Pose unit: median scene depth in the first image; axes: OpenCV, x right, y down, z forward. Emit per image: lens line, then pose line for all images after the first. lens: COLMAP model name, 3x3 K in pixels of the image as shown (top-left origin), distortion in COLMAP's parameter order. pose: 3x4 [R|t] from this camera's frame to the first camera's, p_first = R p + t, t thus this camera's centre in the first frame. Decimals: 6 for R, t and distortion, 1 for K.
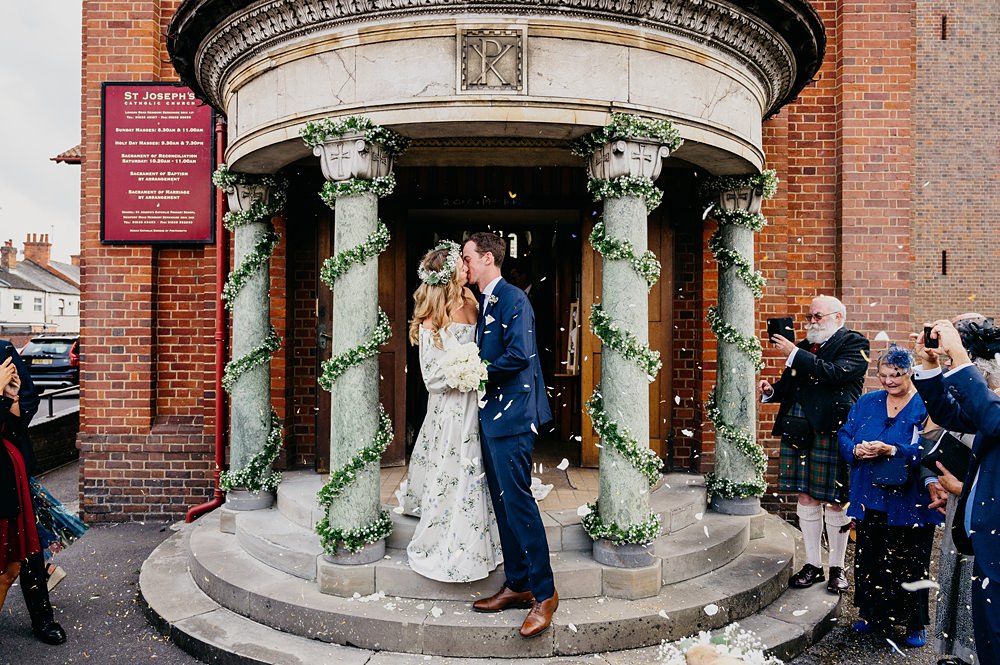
lens RADIAL K [[707.8, 0, 500.5], [0, 707.8, 330.7], [0, 0, 1]] dist [-0.006069, -0.001446]
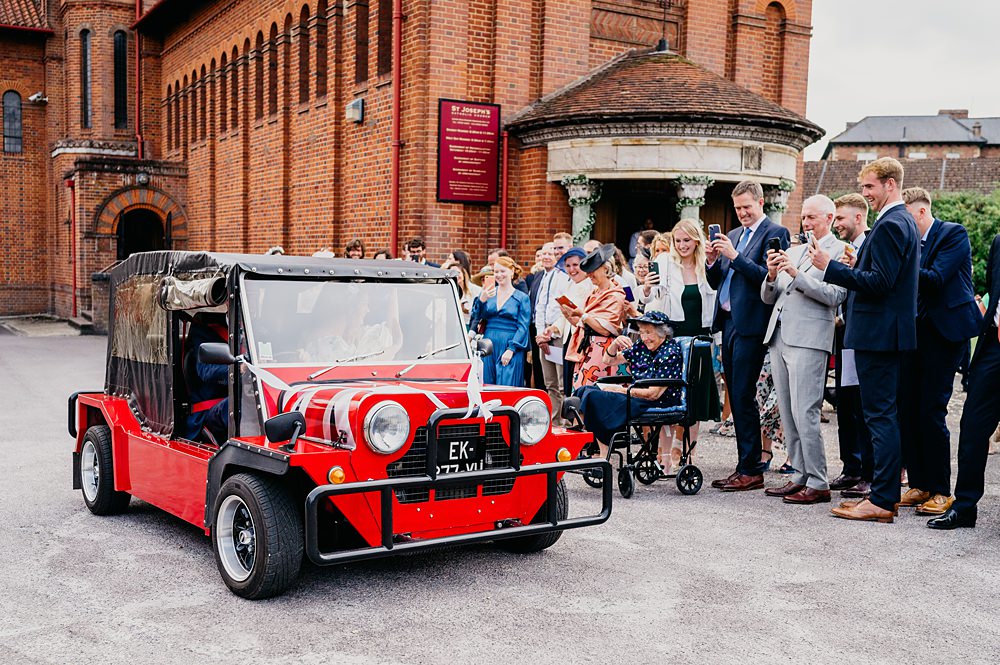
lens RADIAL K [[984.8, 0, 499.4], [0, 984.8, 334.1], [0, 0, 1]] dist [0.001269, 0.000000]
pose [[0.872755, -0.017780, 0.487834, -1.531084], [-0.023482, 0.996651, 0.078334, -0.000703], [-0.487593, -0.079822, 0.869414, -1.026830]]
